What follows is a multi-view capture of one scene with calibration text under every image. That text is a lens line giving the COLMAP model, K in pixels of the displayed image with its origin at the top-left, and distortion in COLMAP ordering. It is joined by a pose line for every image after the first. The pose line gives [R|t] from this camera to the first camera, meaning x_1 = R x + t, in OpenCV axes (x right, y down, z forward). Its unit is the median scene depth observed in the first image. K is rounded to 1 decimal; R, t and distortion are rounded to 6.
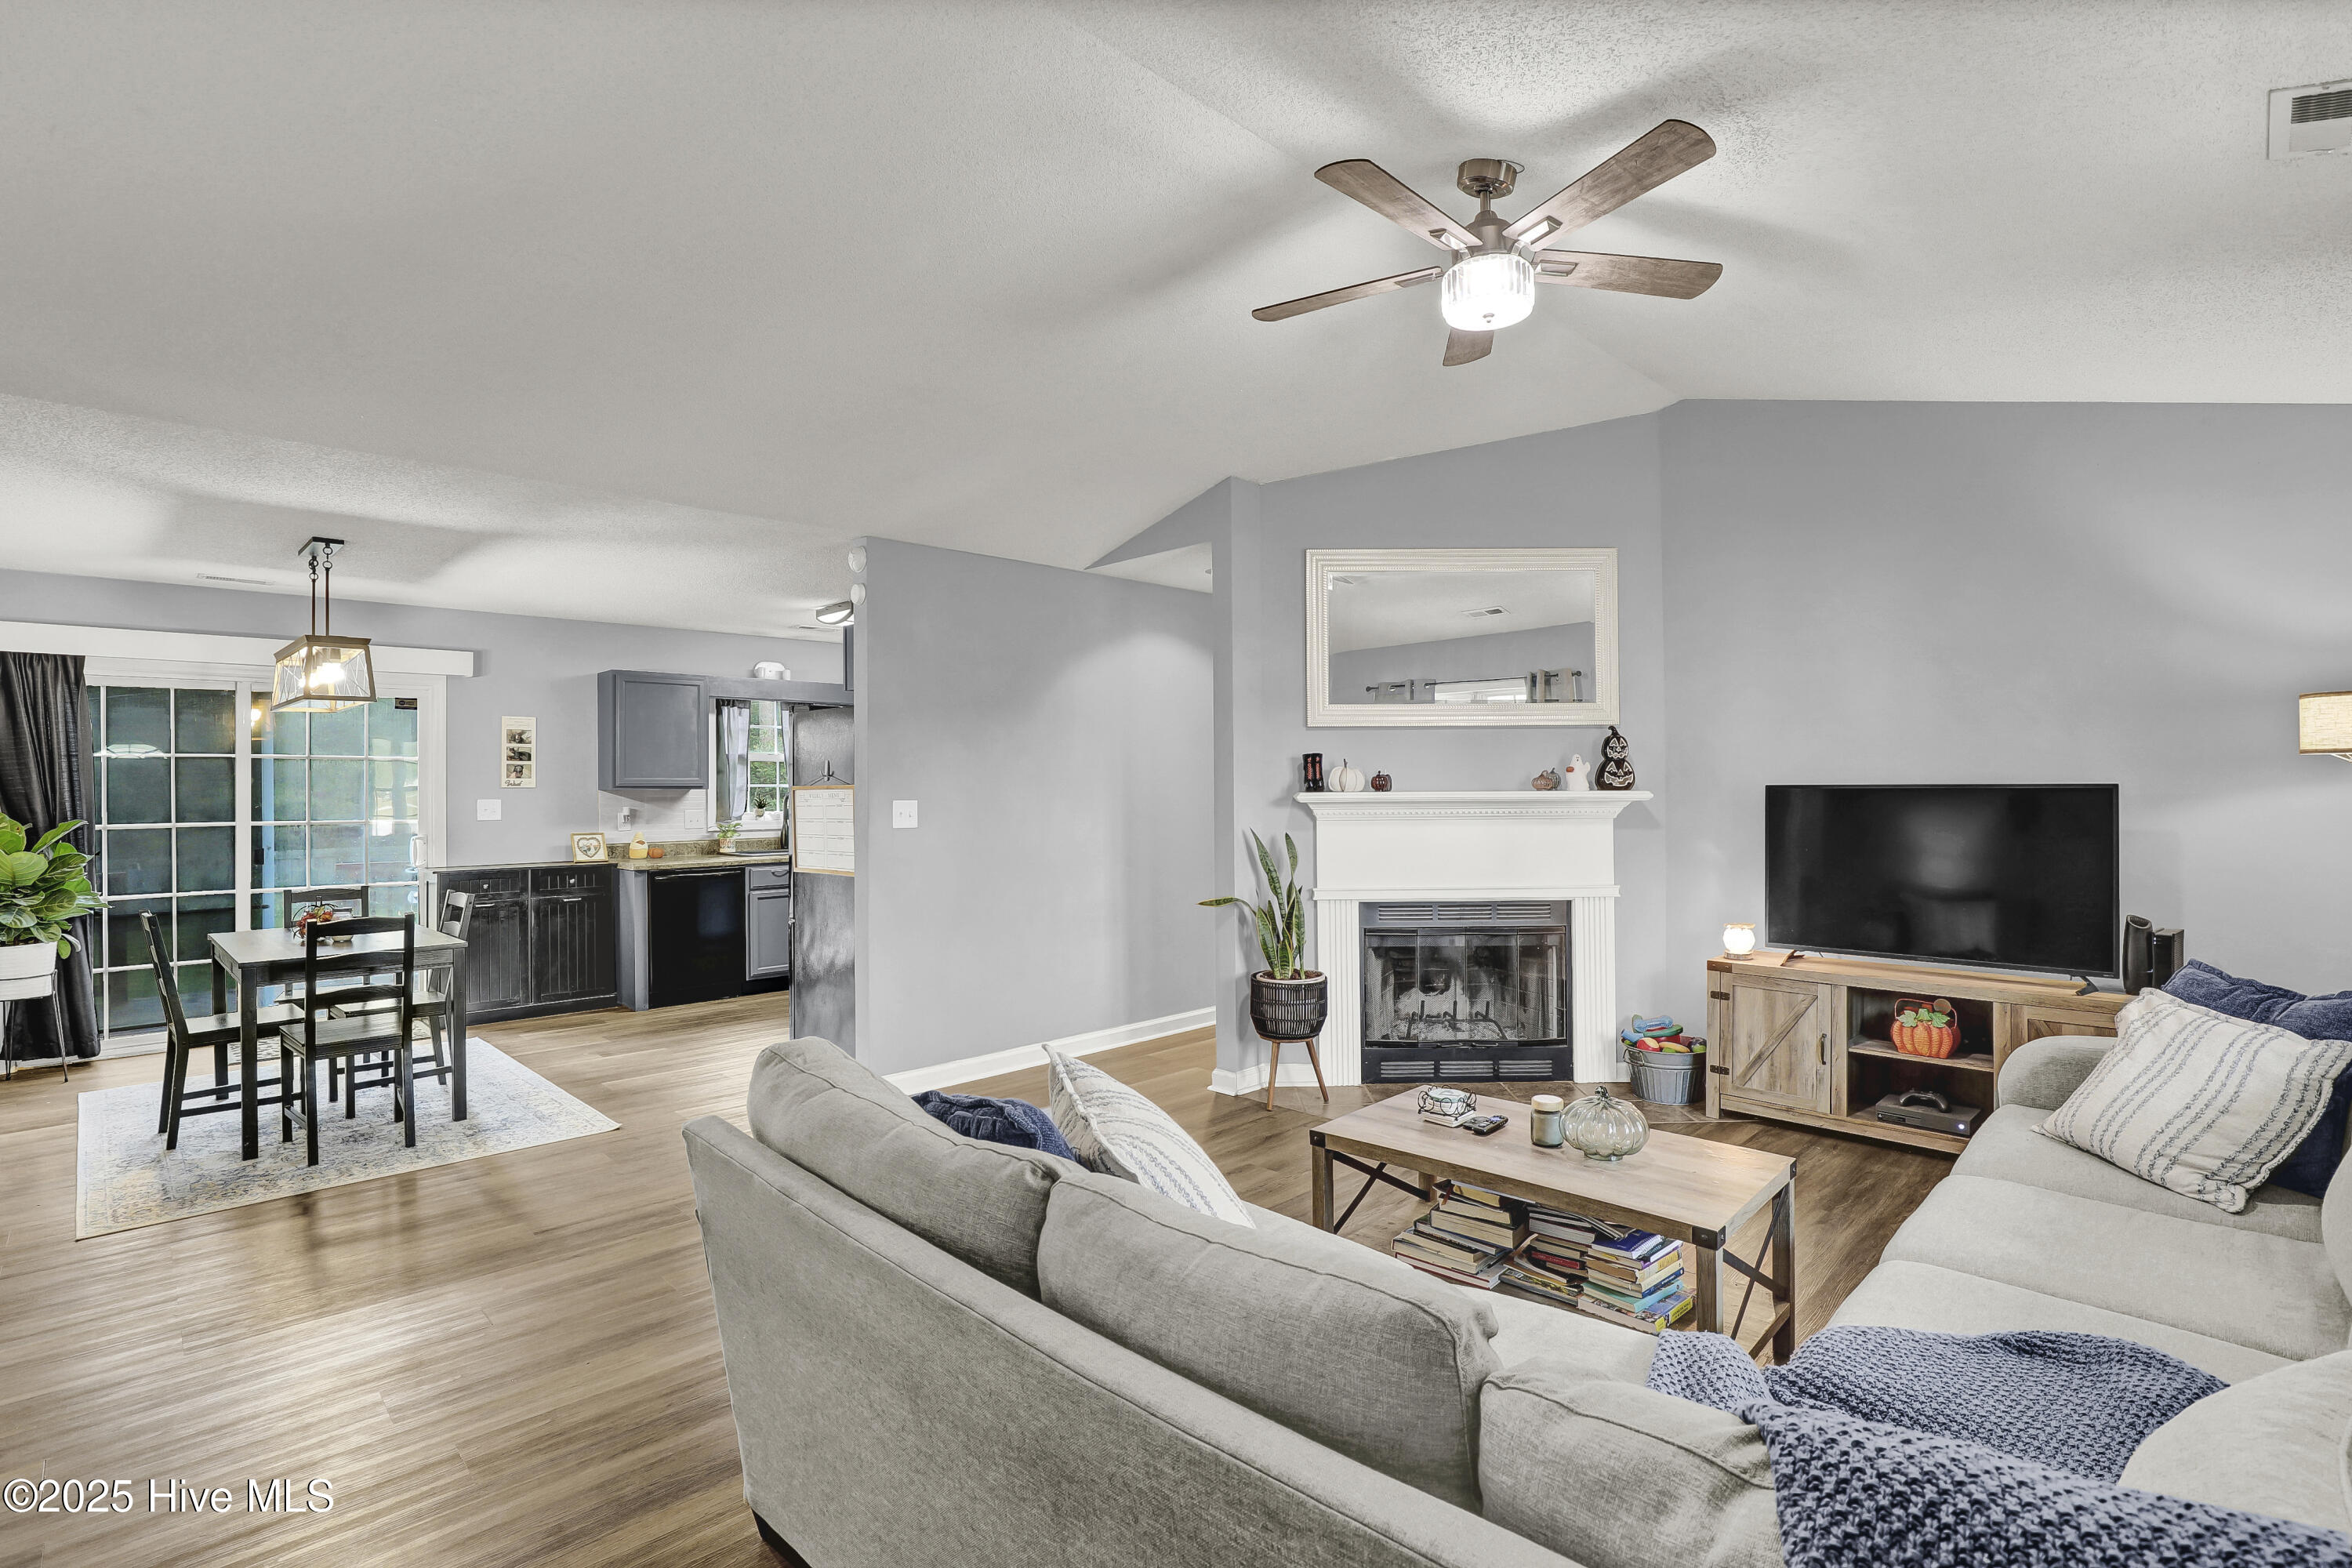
lens RADIAL K [[1103.9, 0, 1183.1], [0, 1103.9, 778.7], [0, 0, 1]] dist [-0.029913, 0.005256]
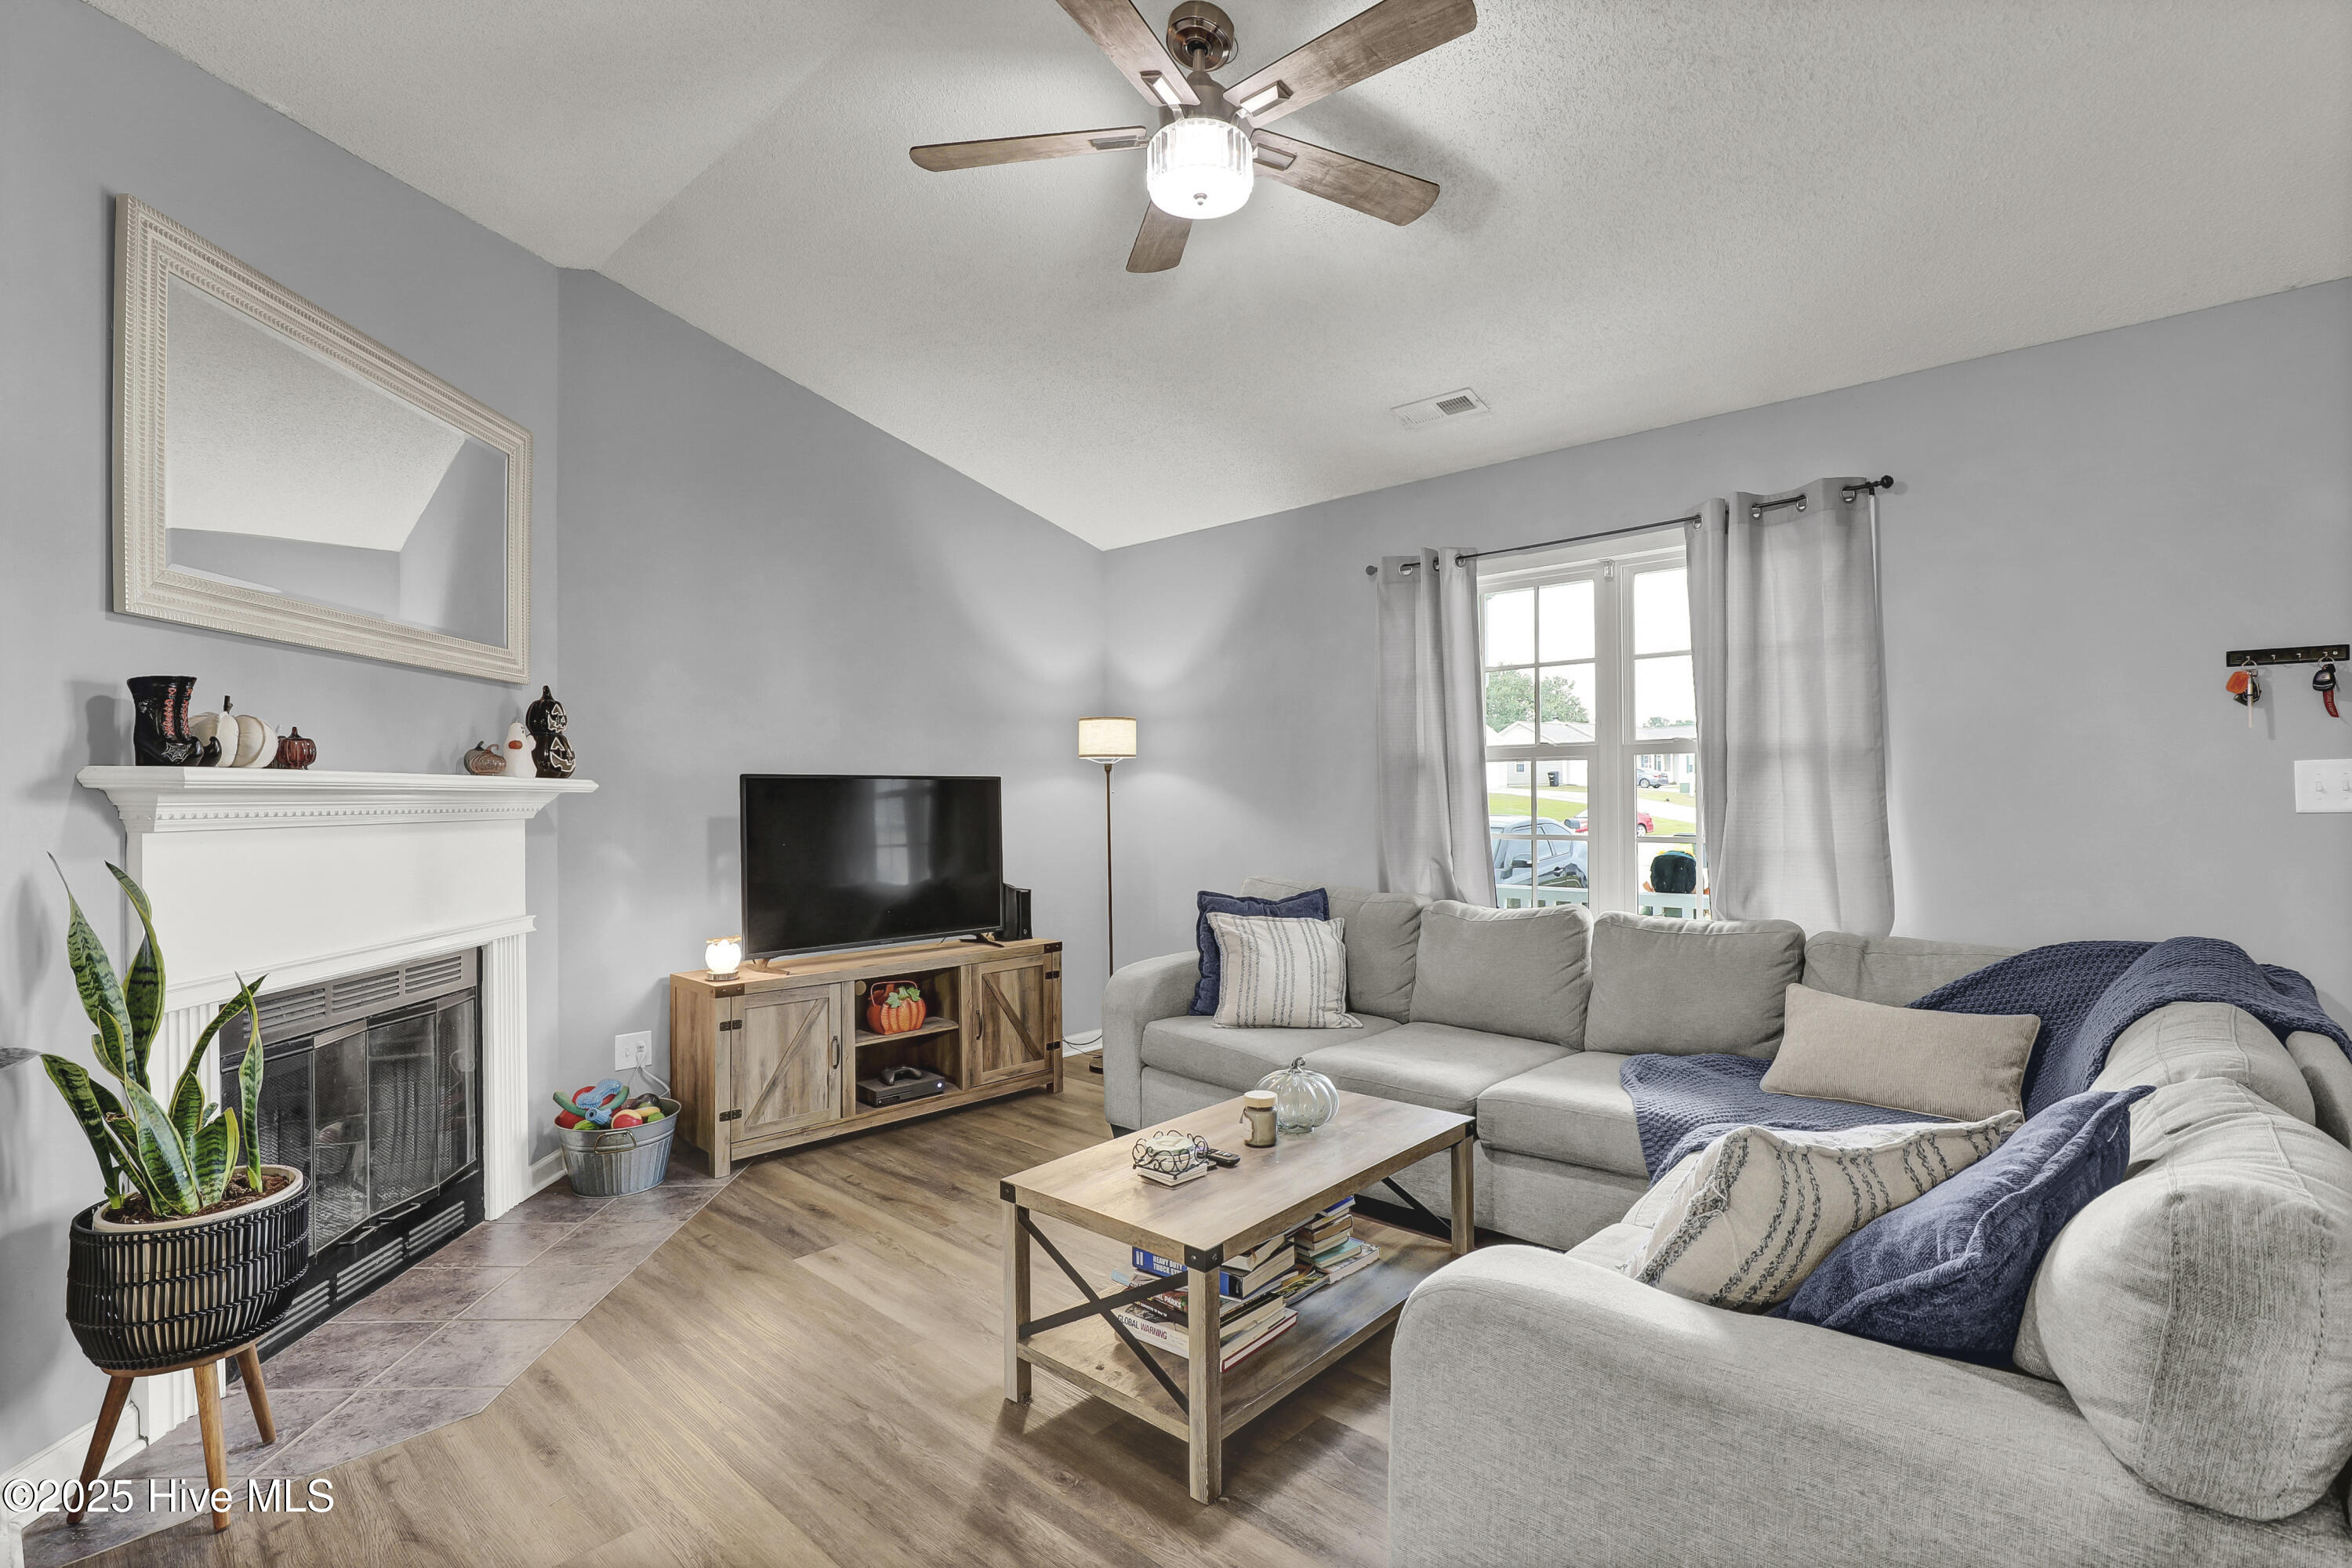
lens RADIAL K [[1103.9, 0, 1190.2], [0, 1103.9, 780.1], [0, 0, 1]] dist [-0.029913, 0.005256]
pose [[-0.041634, 0.021107, 0.998910, -0.375299], [0.001032, 0.999777, -0.021083, 0.031057], [-0.999132, 0.000153, -0.041647, 0.714805]]
